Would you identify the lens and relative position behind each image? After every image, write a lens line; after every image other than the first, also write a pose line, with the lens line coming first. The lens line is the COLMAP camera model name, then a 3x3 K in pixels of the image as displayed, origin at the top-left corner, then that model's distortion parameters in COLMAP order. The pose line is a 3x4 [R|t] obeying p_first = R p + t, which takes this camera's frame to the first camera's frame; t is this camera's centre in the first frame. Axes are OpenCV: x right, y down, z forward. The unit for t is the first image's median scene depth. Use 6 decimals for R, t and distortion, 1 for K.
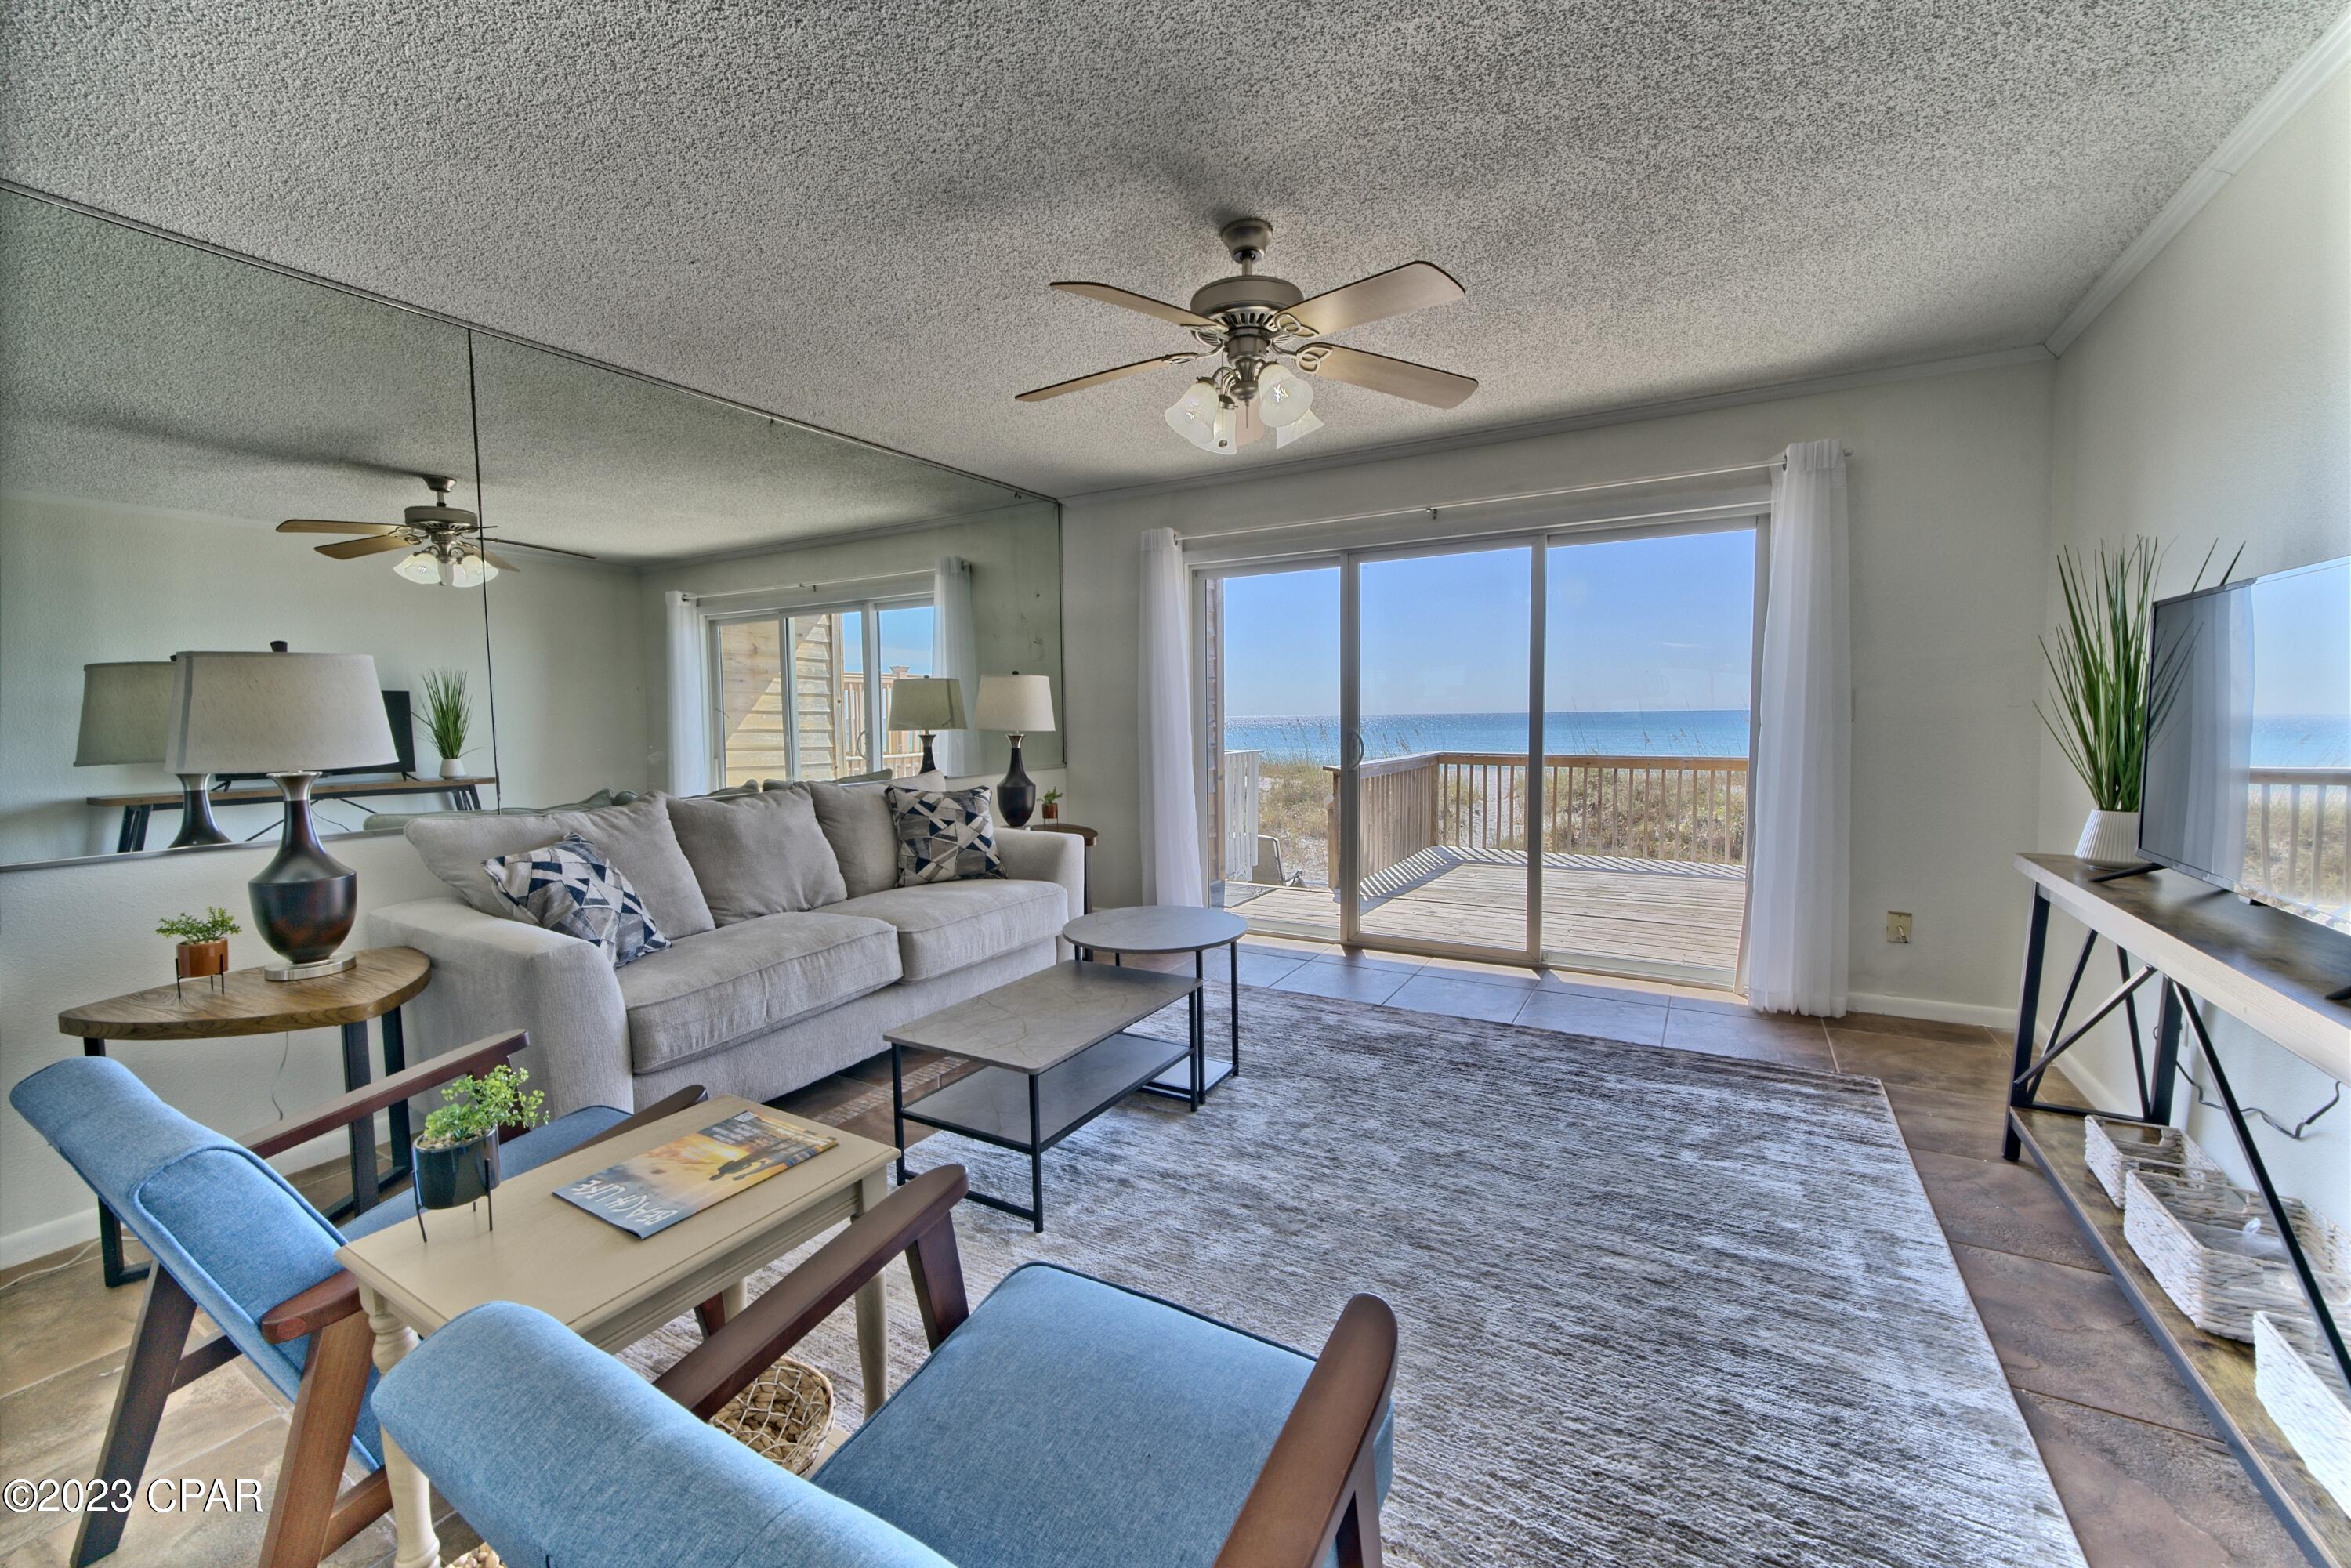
lens RADIAL K [[924.8, 0, 1177.4], [0, 924.8, 780.3], [0, 0, 1]] dist [-0.006769, 0.004395]
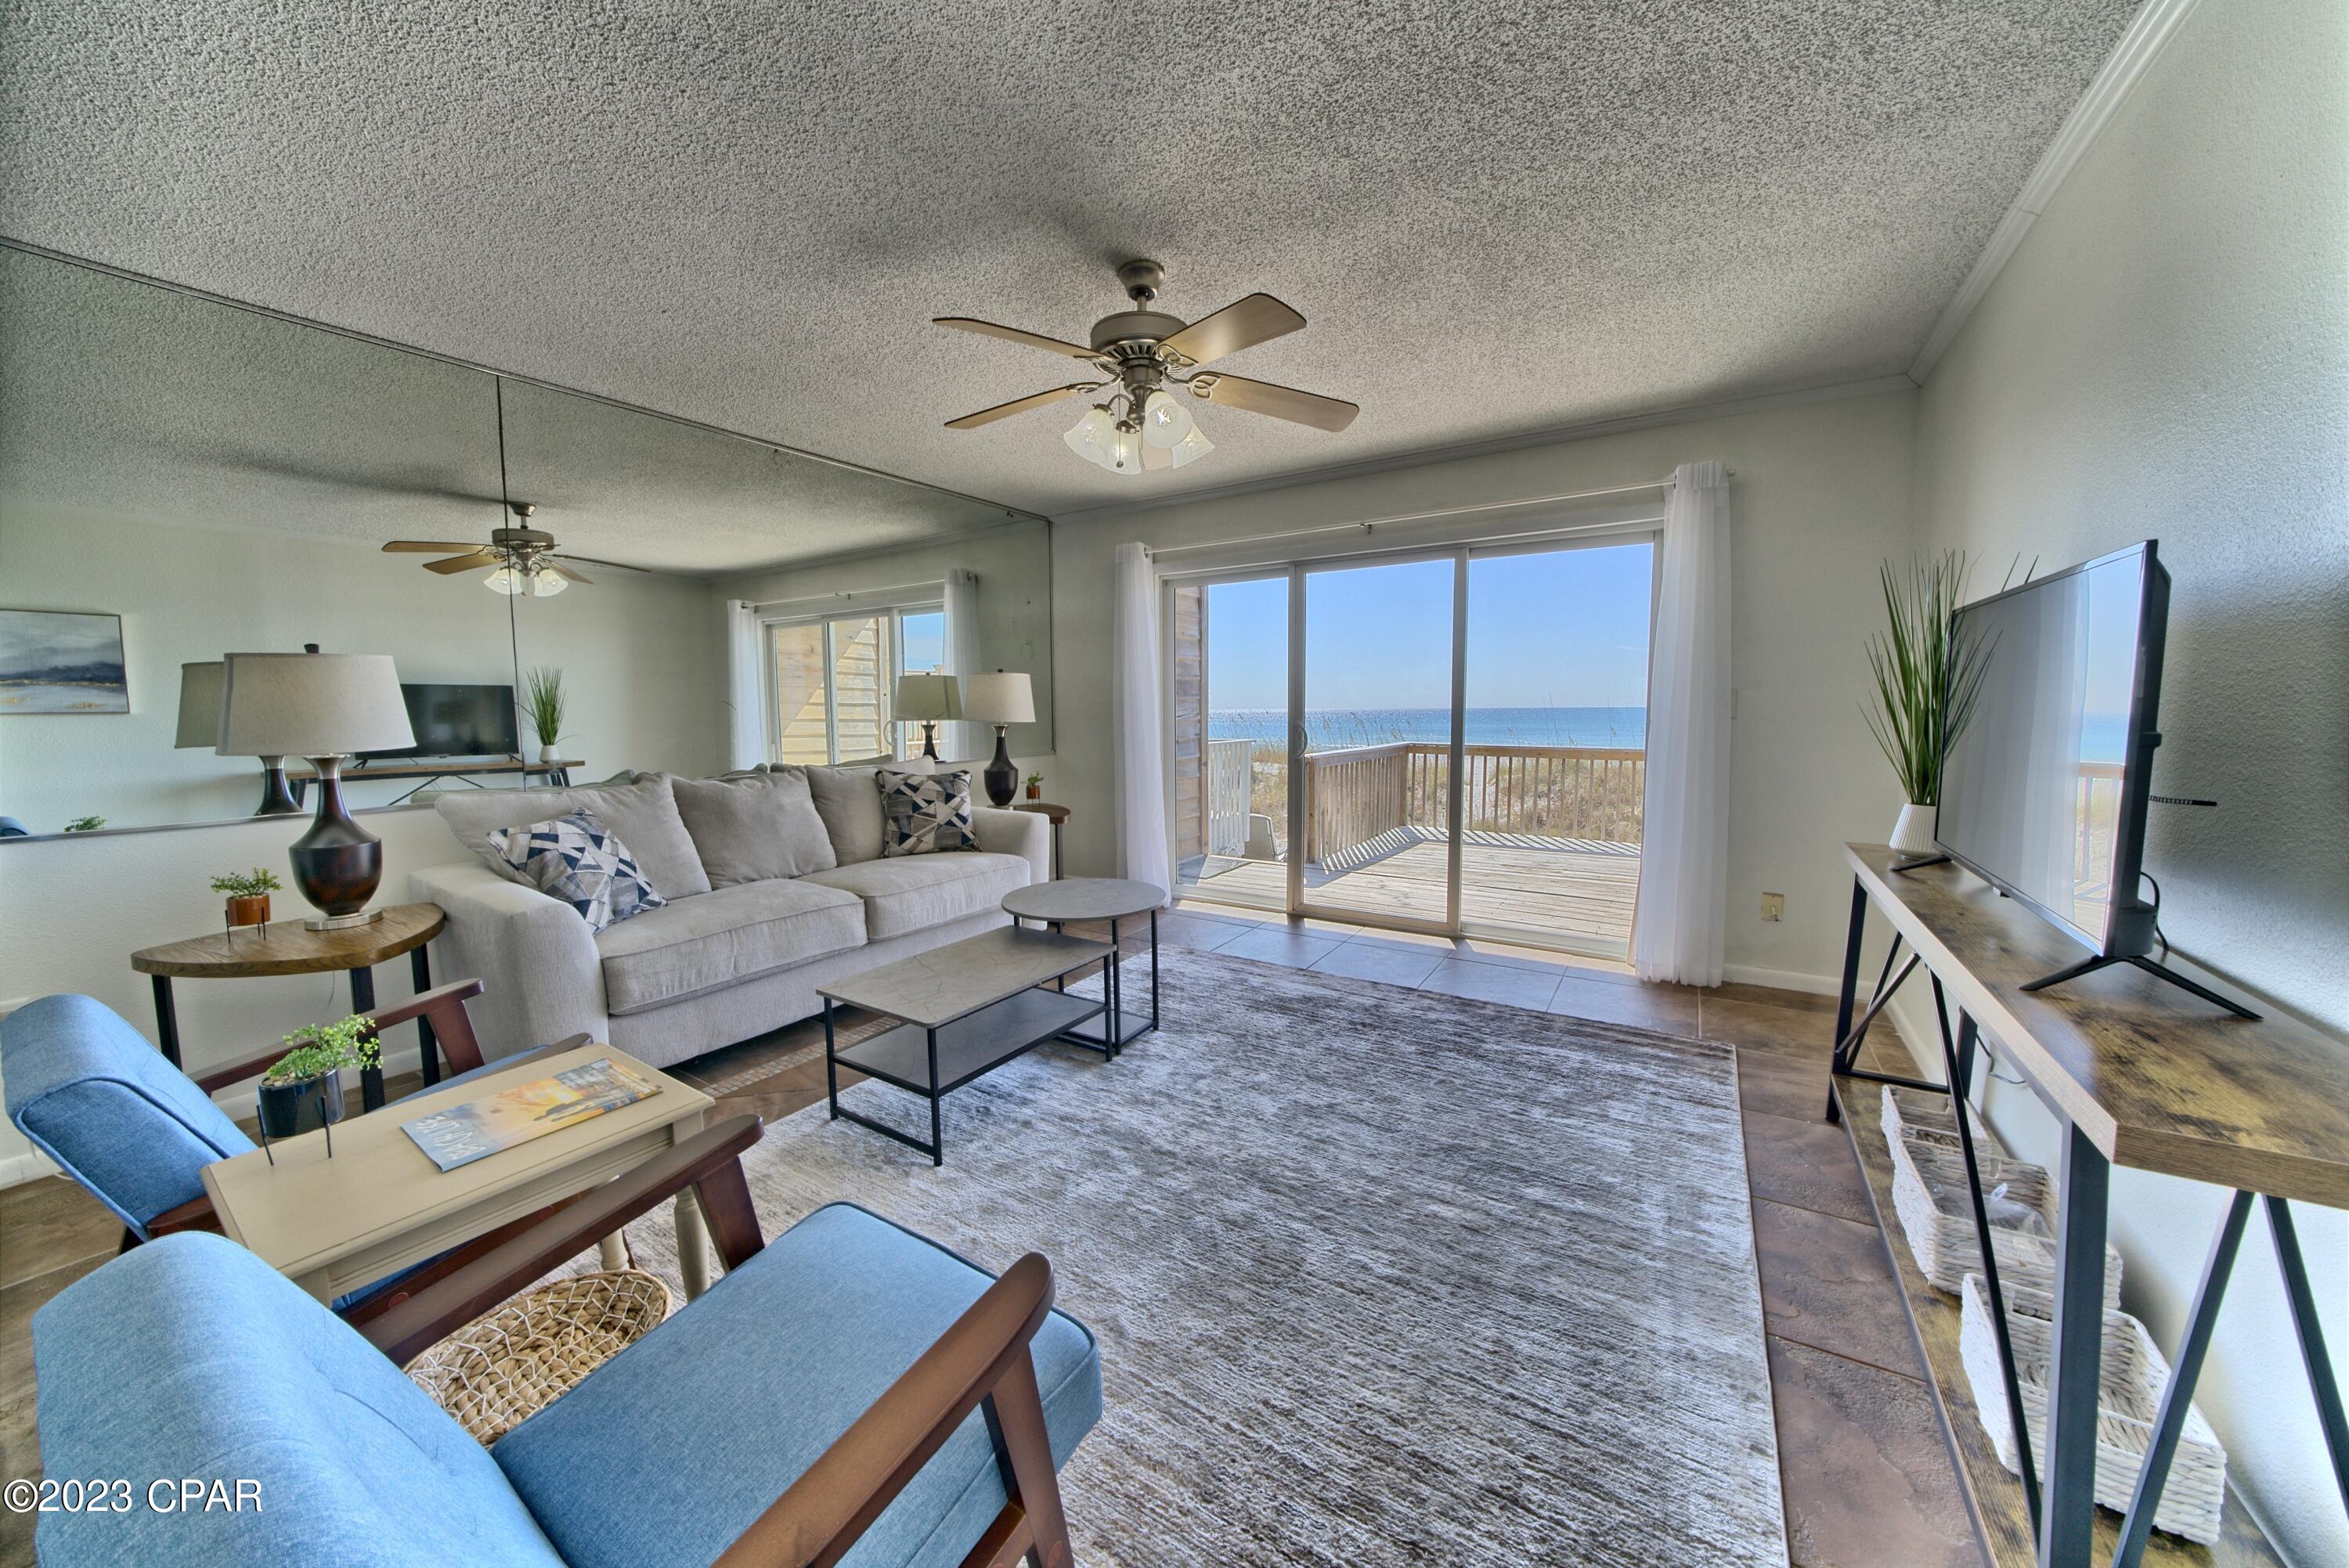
lens RADIAL K [[805.3, 0, 1176.3], [0, 805.3, 779.5], [0, 0, 1]] dist [-0.022592, 0.002231]
pose [[0.999049, 0.009824, -0.042486, 0.165336], [-0.009043, 0.999787, 0.018525, -0.005297], [0.042659, -0.018123, 0.998925, 0.036987]]
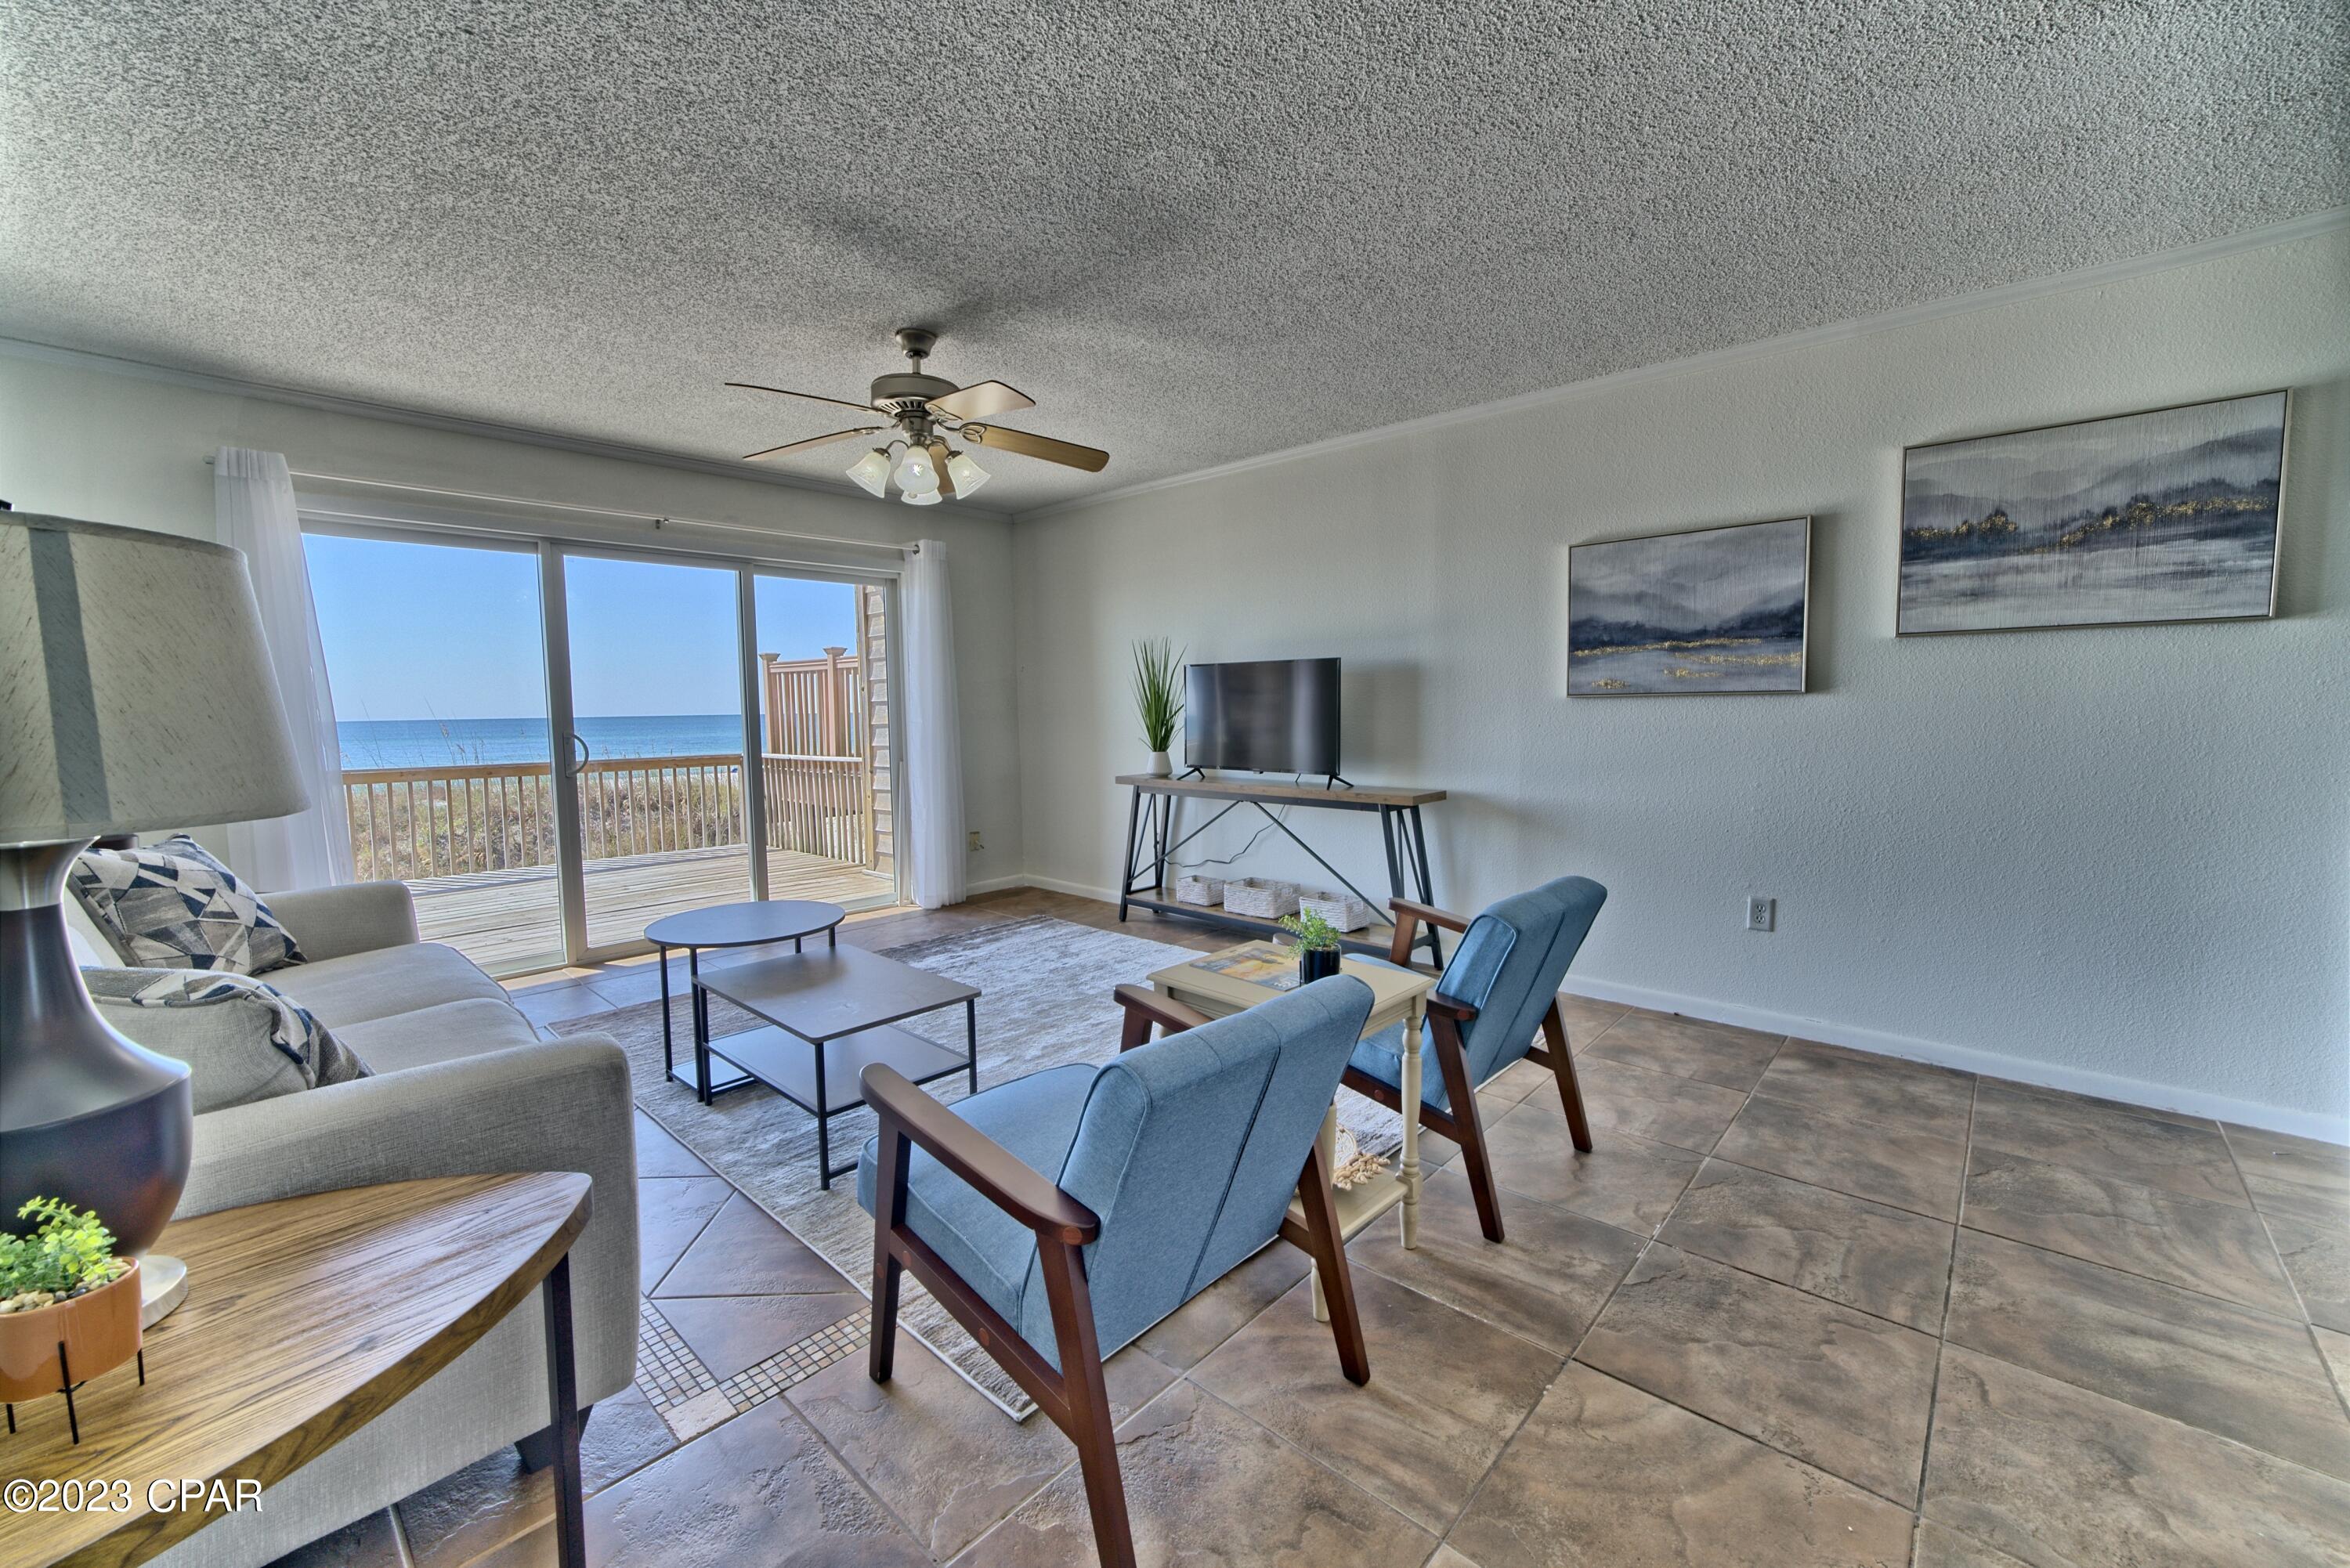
lens RADIAL K [[924.4, 0, 1175.1], [0, 924.4, 779.9], [0, 0, 1]] dist [-0.006769, 0.004395]
pose [[0.215407, -0.067609, 0.974181, -1.161565], [0.082358, 0.995304, 0.050864, -0.010474], [-0.973045, 0.069276, 0.219964, 0.409702]]
